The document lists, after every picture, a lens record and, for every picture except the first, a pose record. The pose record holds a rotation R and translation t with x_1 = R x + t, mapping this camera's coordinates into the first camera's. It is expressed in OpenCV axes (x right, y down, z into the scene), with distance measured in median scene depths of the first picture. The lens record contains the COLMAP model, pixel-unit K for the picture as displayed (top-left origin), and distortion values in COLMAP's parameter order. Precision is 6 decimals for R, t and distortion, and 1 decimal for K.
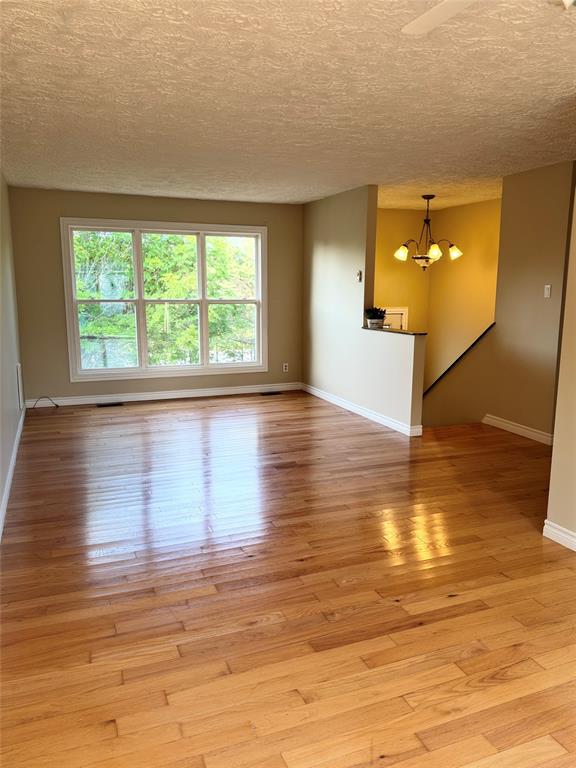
lens RADIAL K [[577.3, 0, 288.0], [0, 577.3, 384.0], [0, 0, 1]] dist [0.110377, -0.160951]
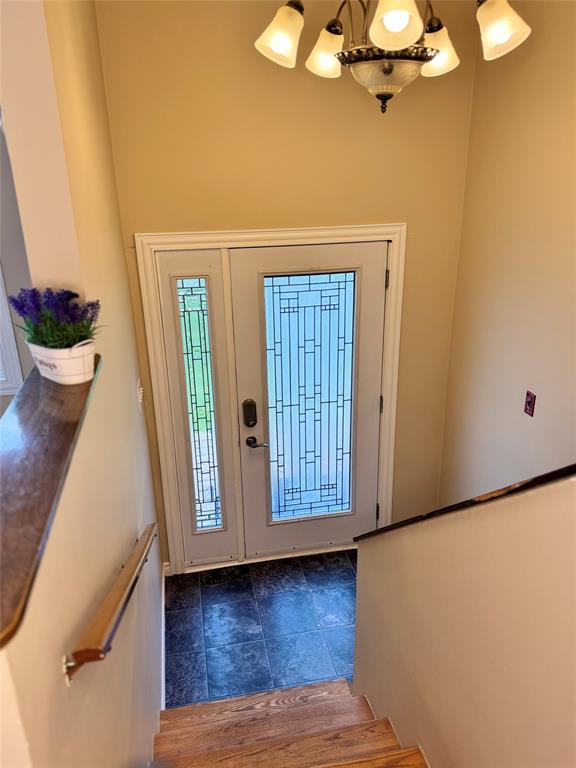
lens RADIAL K [[577.3, 0, 288.0], [0, 577.3, 384.0], [0, 0, 1]] dist [0.110377, -0.160951]
pose [[0.983448, 0.045804, -0.175306, 0.251757], [-0.009908, 0.979668, 0.200381, -0.129493], [0.180920, -0.195328, 0.963906, 0.729745]]
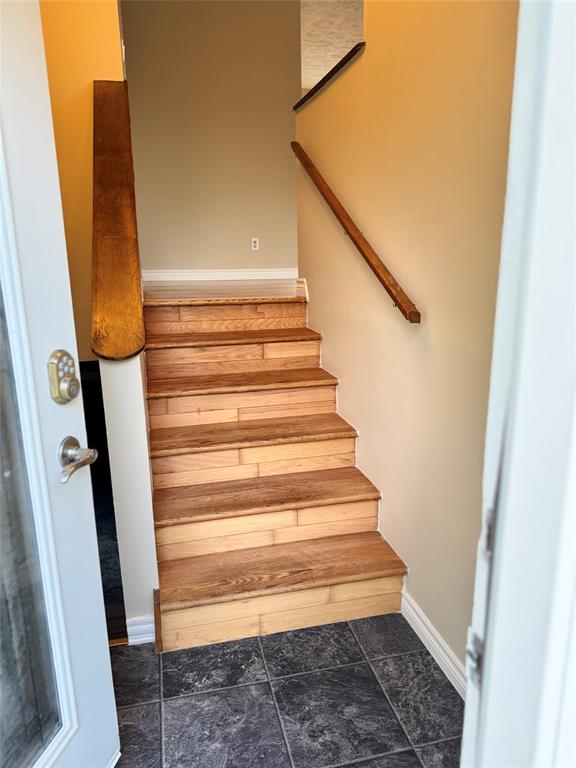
lens RADIAL K [[544.4, 0, 286.9], [0, 544.4, 385.6], [0, 0, 1]] dist [0.064594, -0.071698]
pose [[-0.990194, -0.024612, 0.137515, 0.134518], [0.033513, 0.913766, 0.404856, -0.046122], [-0.135621, 0.405495, -0.903981, 1.284882]]
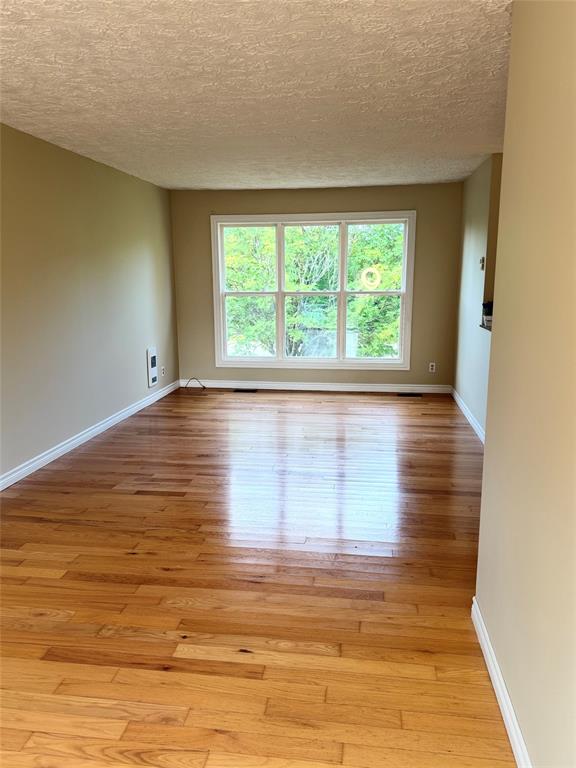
lens RADIAL K [[579.2, 0, 285.9], [0, 579.2, 384.5], [0, 0, 1]] dist [0.104139, -0.110385]
pose [[0.864404, 0.085557, -0.495465, 0.289796], [-0.077006, 0.996318, 0.037699, -0.021657], [0.496866, 0.005567, 0.867809, 0.121177]]
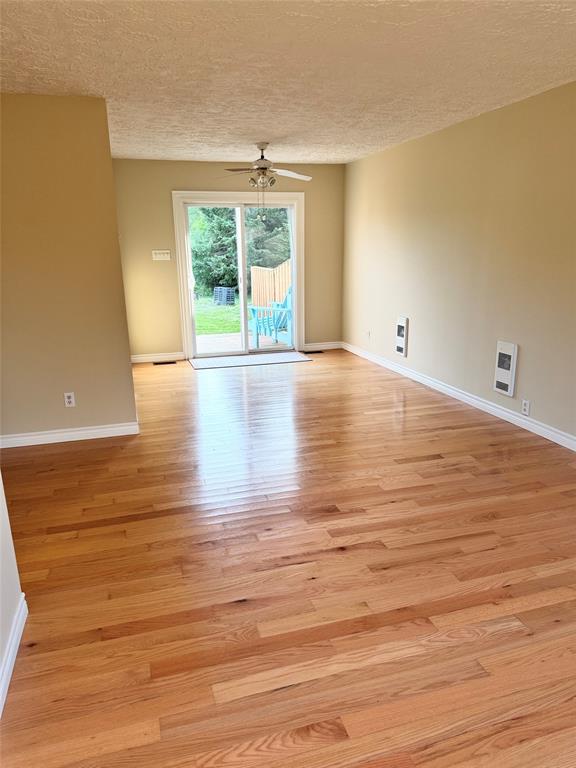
lens RADIAL K [[544.4, 0, 286.9], [0, 544.4, 385.6], [0, 0, 1]] dist [0.064594, -0.071698]
pose [[-0.995948, -0.011861, 0.089142, -0.011708], [0.025892, 0.911465, 0.410561, -0.182675], [-0.086119, 0.411206, -0.907465, 1.051391]]
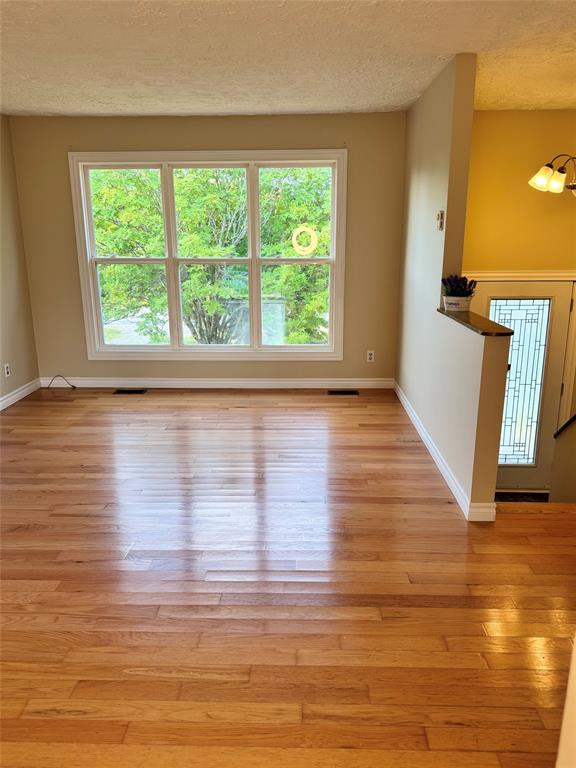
lens RADIAL K [[581.5, 0, 288.0], [0, 581.5, 384.0], [0, 0, 1]] dist [0.092209, -0.152941]
pose [[0.916819, 0.090852, -0.388830, 0.211654], [-0.059412, 0.993970, 0.092159, -0.063037], [0.394858, -0.061391, 0.916689, 0.359138]]
